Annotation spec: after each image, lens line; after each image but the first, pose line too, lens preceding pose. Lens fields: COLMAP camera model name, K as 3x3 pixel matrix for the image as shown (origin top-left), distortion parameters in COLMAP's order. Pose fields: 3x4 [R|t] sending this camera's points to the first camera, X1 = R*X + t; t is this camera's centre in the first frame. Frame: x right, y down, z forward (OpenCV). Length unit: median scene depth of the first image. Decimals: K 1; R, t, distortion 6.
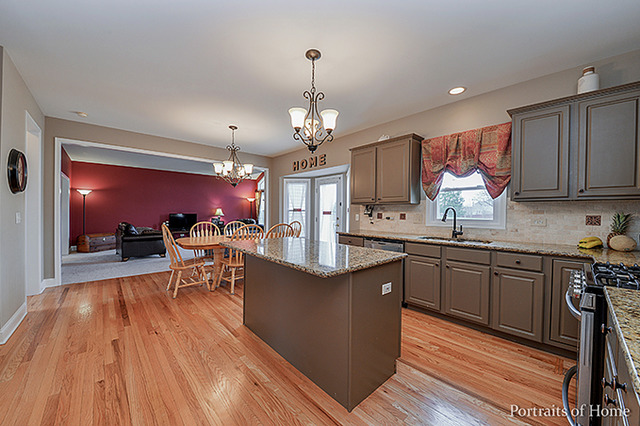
lens RADIAL K [[244.0, 0, 320.0], [0, 244.0, 213.0], [0, 0, 1]] dist [-0.000298, -0.000136]
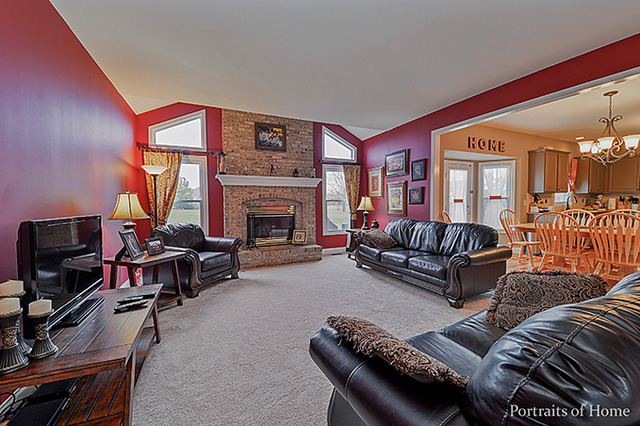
lens RADIAL K [[244.0, 0, 320.0], [0, 244.0, 213.0], [0, 0, 1]] dist [-0.000298, -0.000136]
pose [[0.301025, -0.044785, 0.952564, -1.583119], [0.022598, 0.998951, 0.039824, -0.005275], [-0.953349, 0.009538, 0.301721, 1.892567]]
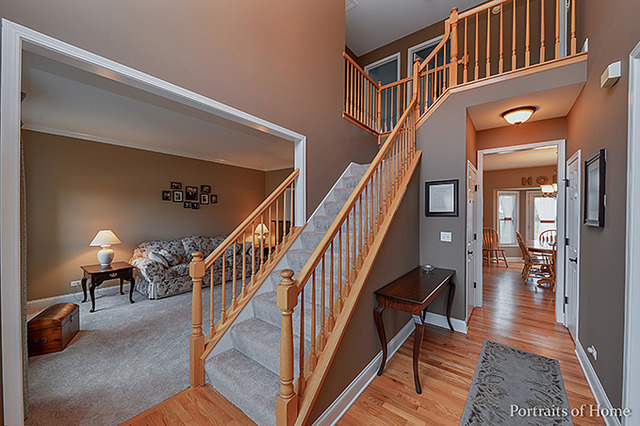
lens RADIAL K [[244.0, 0, 320.0], [0, 244.0, 213.0], [0, 0, 1]] dist [-0.000298, -0.000136]
pose [[0.986956, -0.006252, 0.160871, -1.888101], [0.006839, 0.999972, -0.003099, -0.070446], [-0.160847, 0.004159, 0.986971, 0.050681]]
